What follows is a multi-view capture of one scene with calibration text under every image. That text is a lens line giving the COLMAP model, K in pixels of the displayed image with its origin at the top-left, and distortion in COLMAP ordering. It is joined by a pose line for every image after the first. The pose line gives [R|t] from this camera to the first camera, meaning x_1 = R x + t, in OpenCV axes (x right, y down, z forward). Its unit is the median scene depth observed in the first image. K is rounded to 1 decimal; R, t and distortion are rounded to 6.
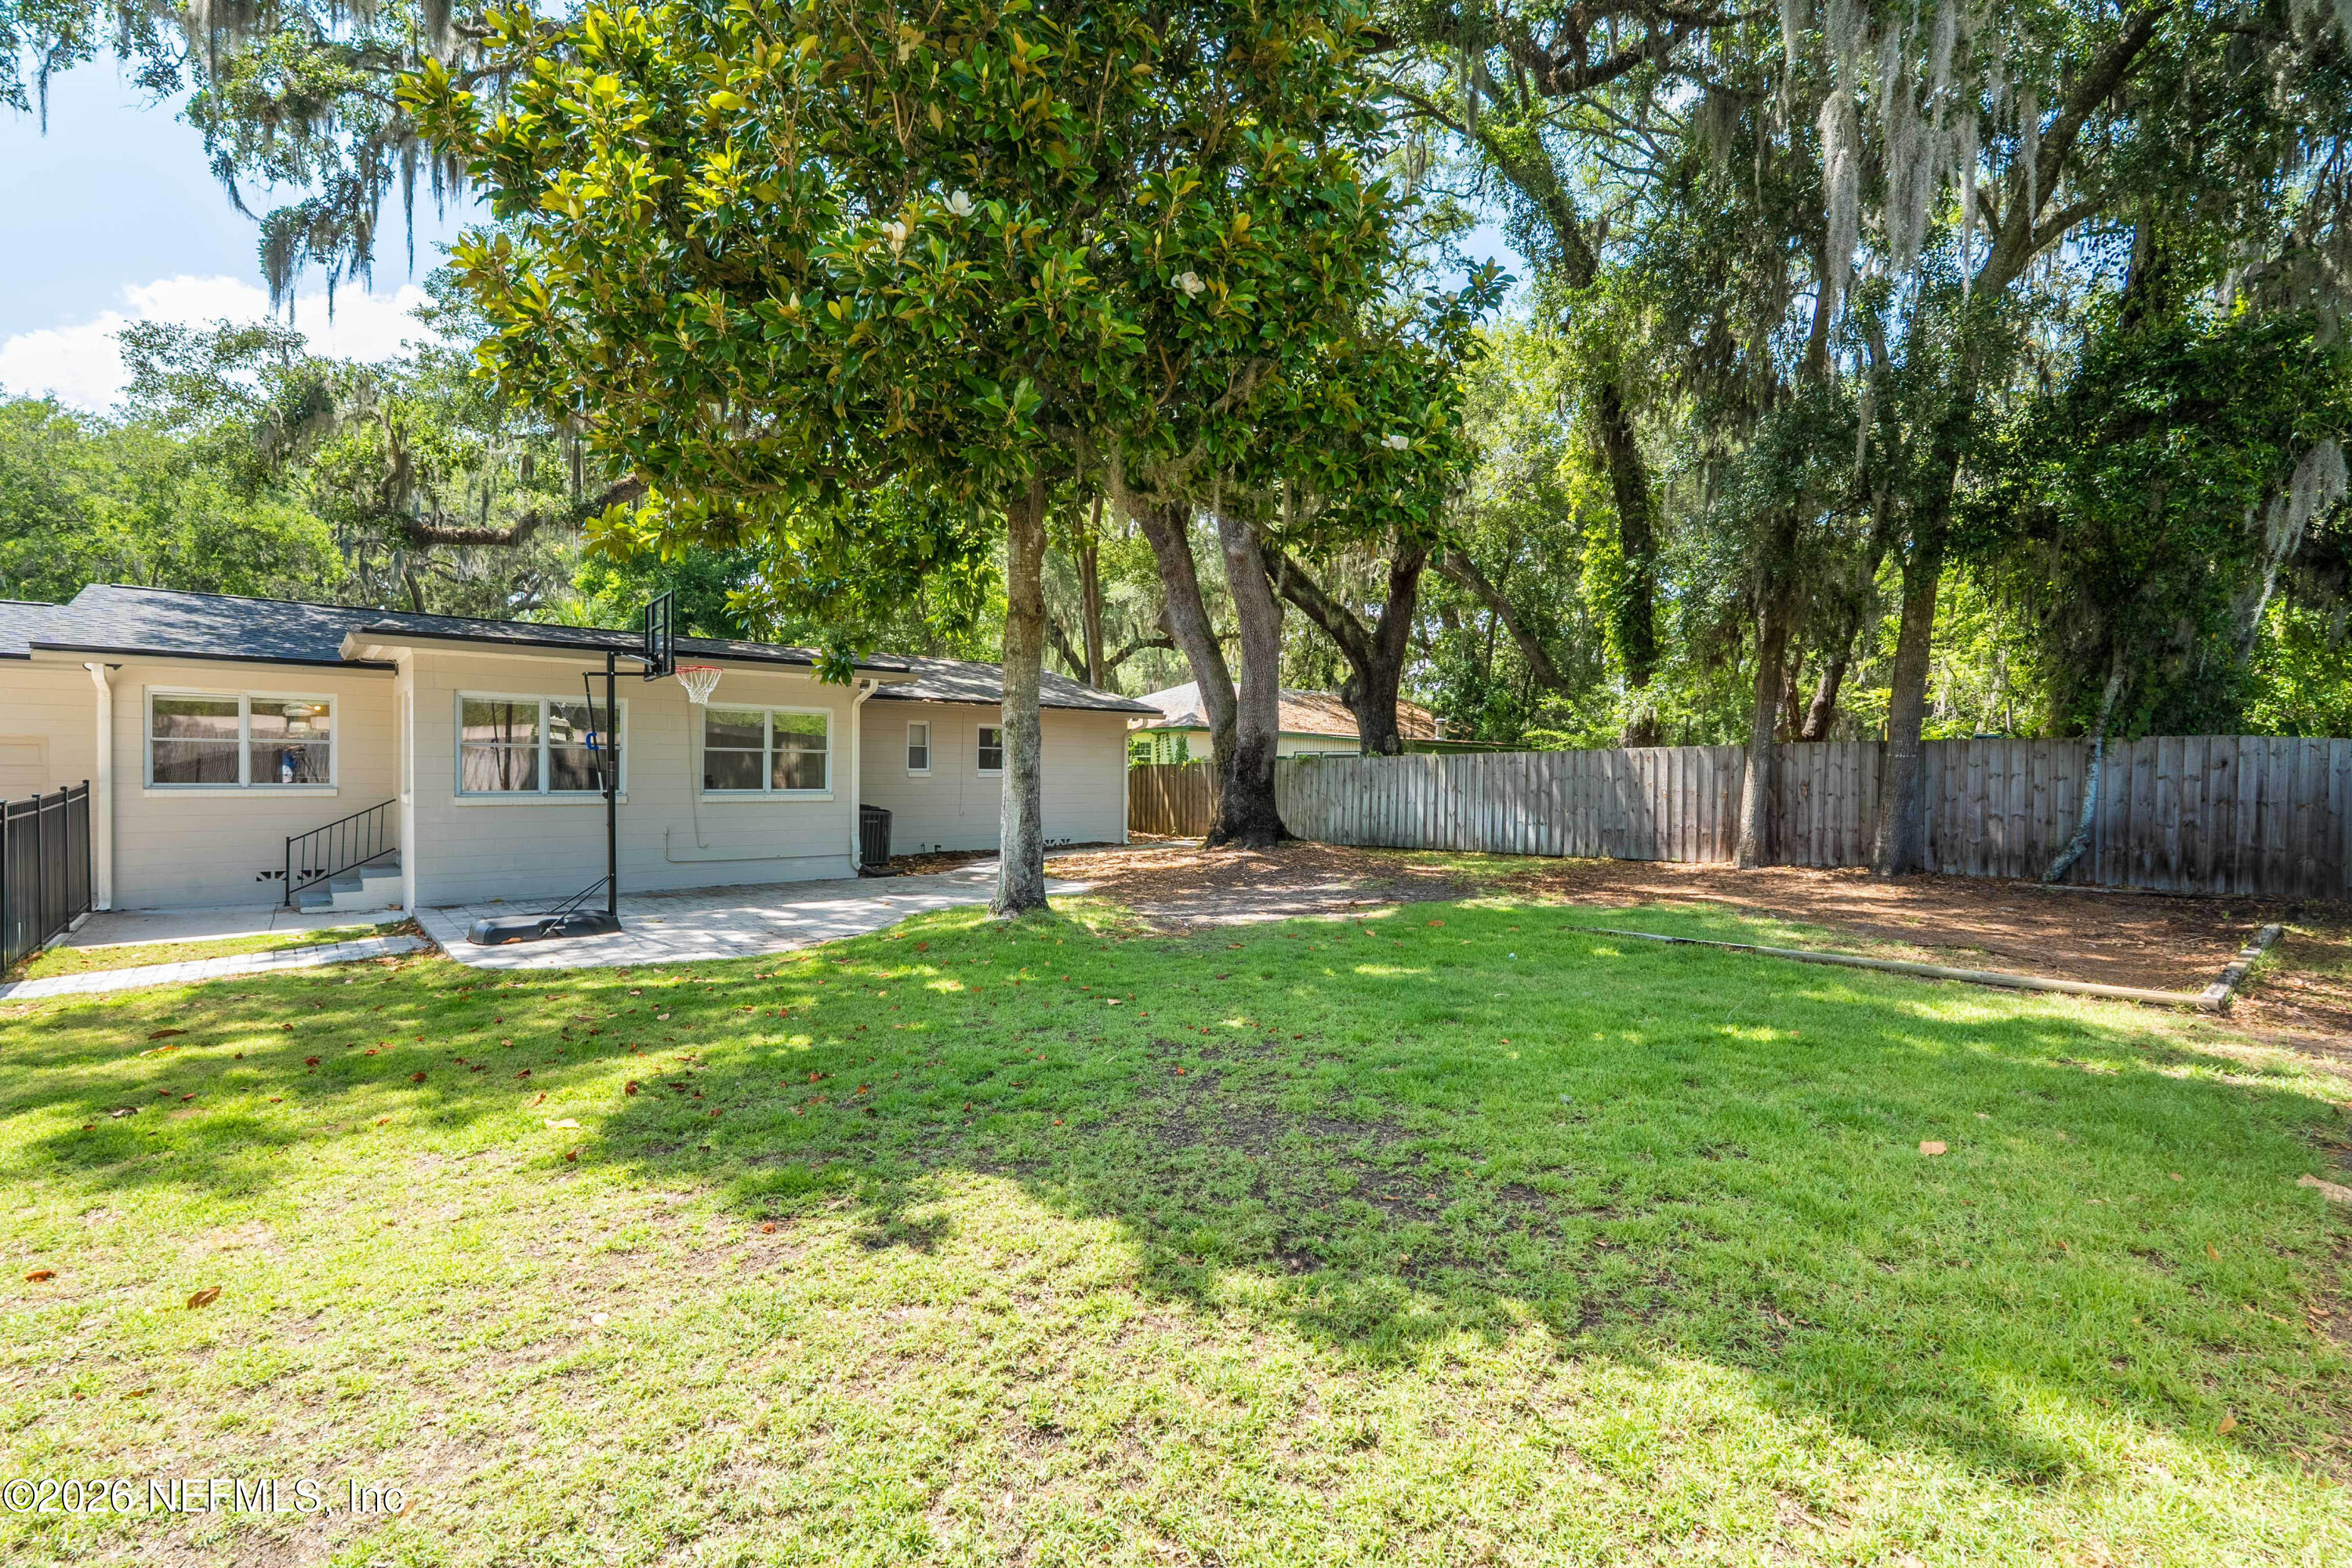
lens RADIAL K [[1050.4, 0, 1183.5], [0, 1050.4, 791.1], [0, 0, 1]] dist [-0.001374, -0.000667]
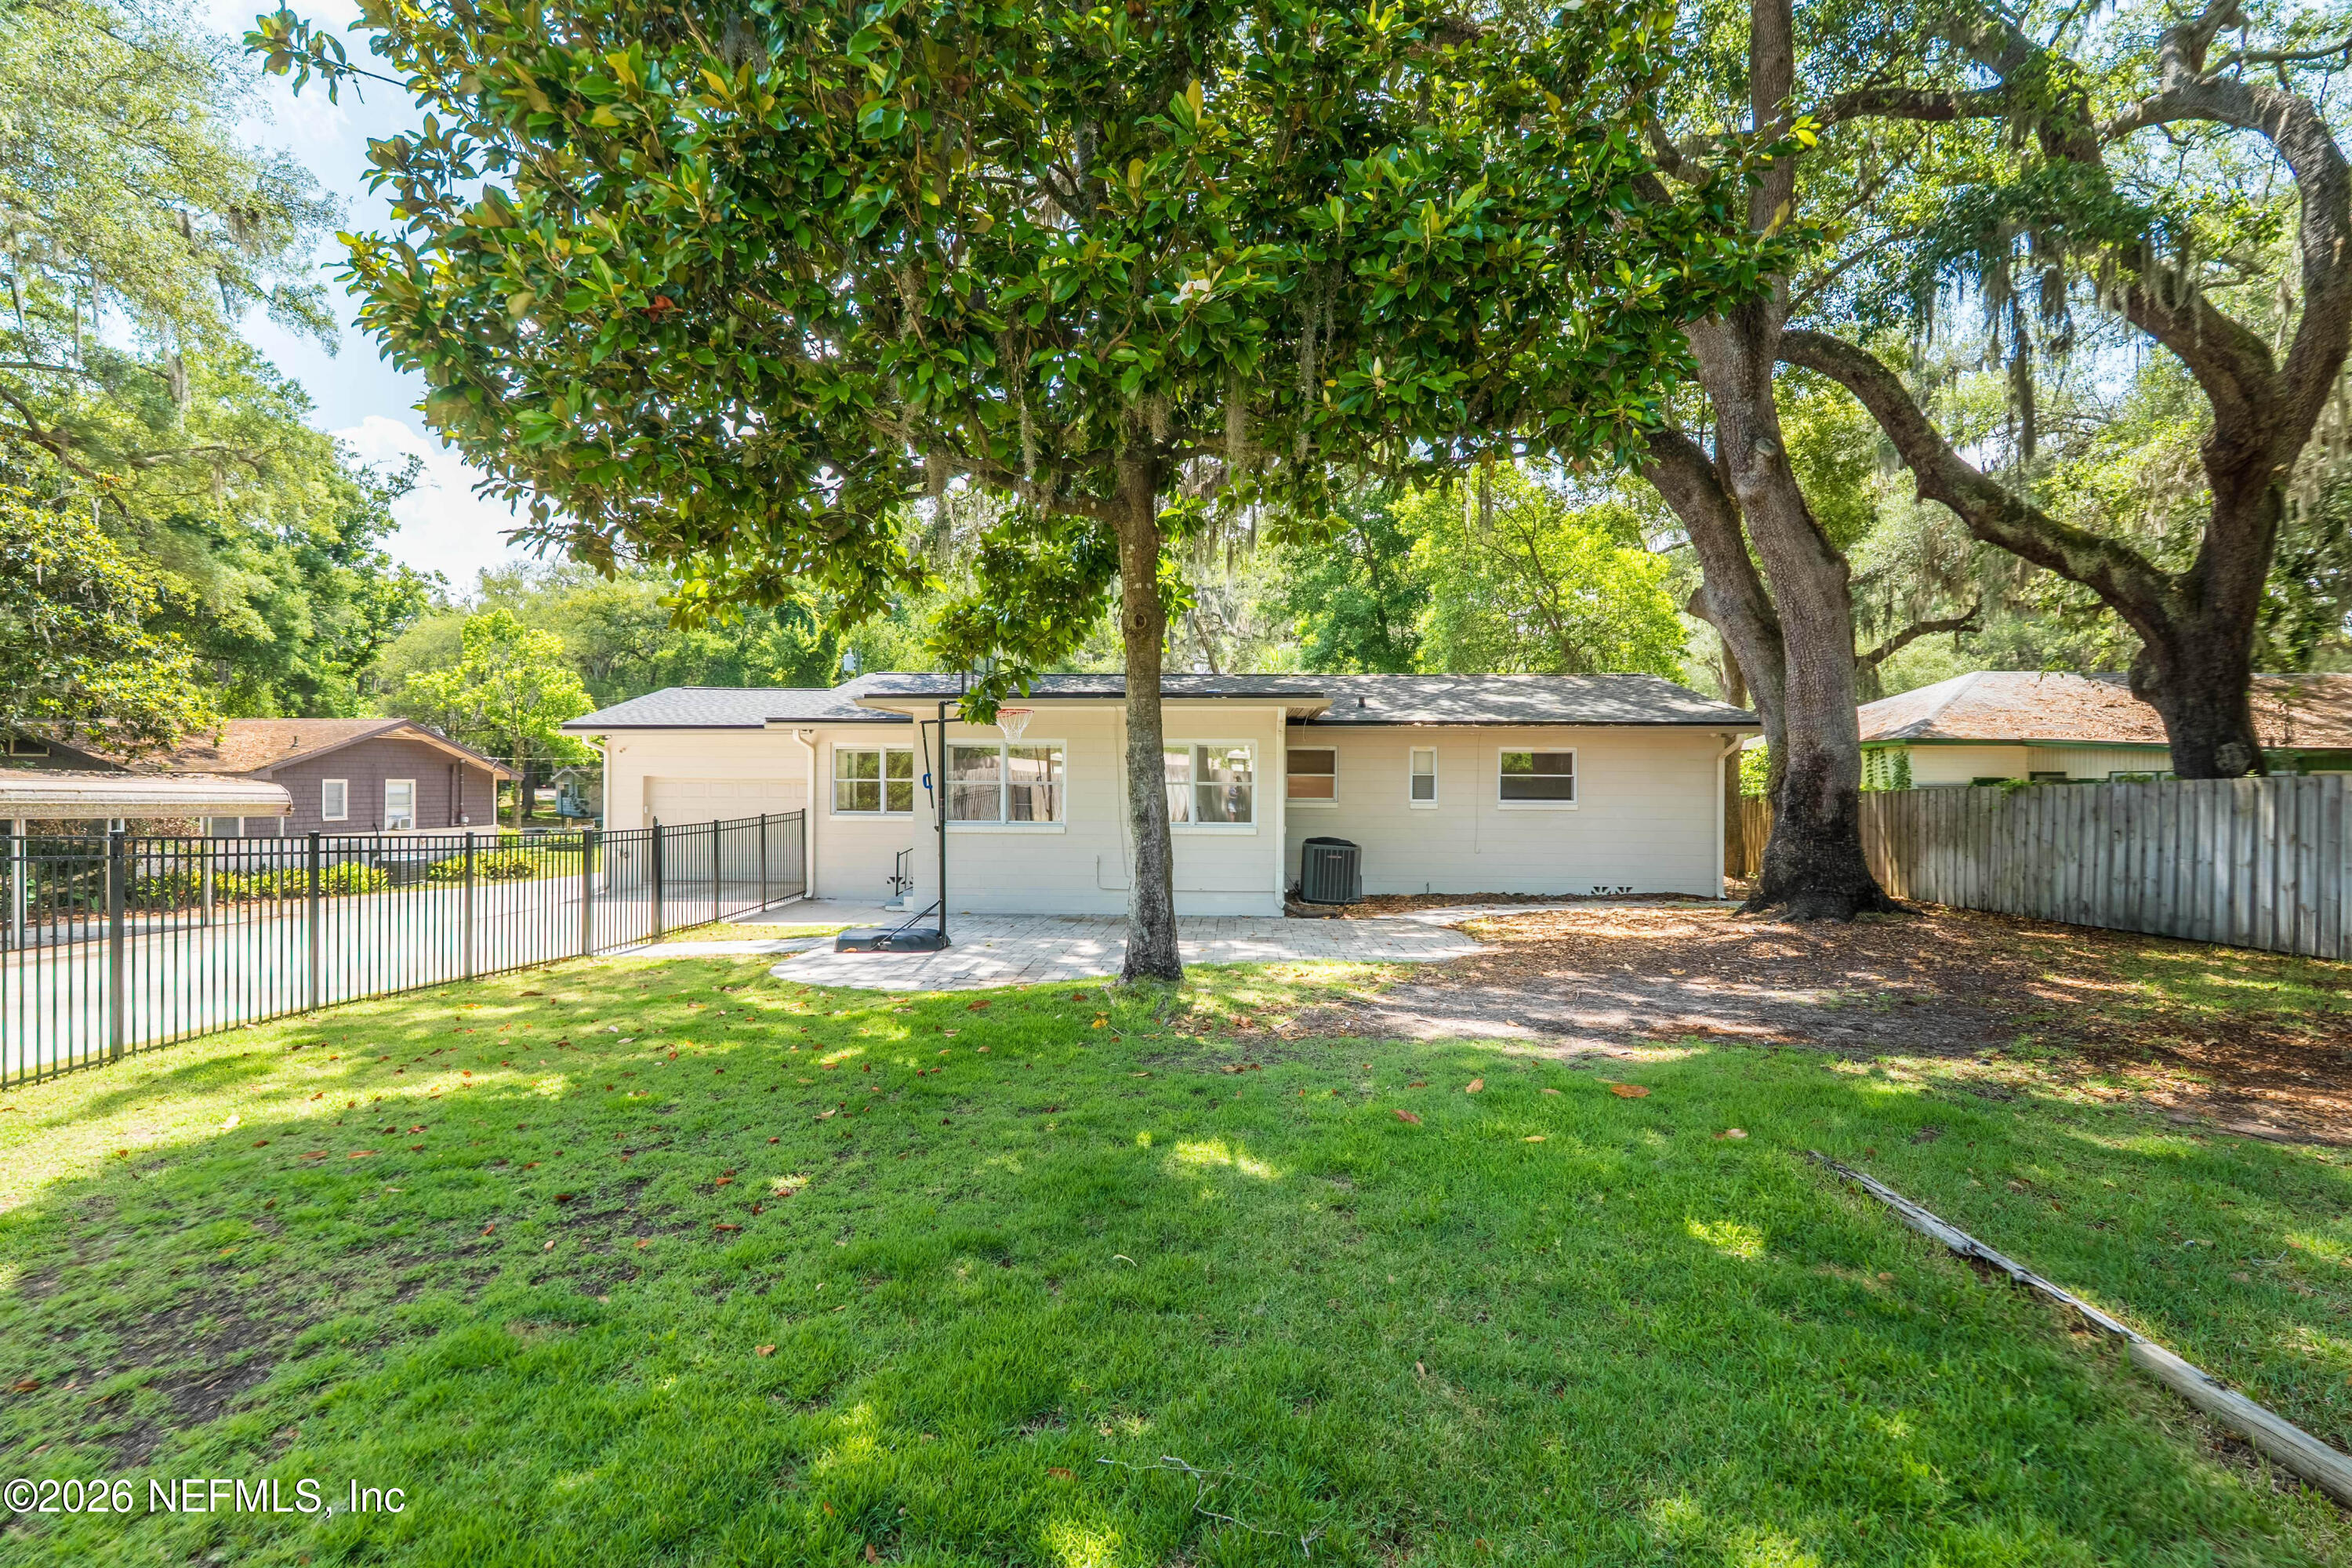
lens RADIAL K [[1050.4, 0, 1176.7], [0, 1050.4, 792.3], [0, 0, 1]] dist [-0.001374, -0.000667]
pose [[0.704925, -0.000888, -0.709281, 0.242221], [-0.013065, 0.999813, -0.014237, -0.011997], [0.709161, 0.019303, 0.704782, 0.213632]]
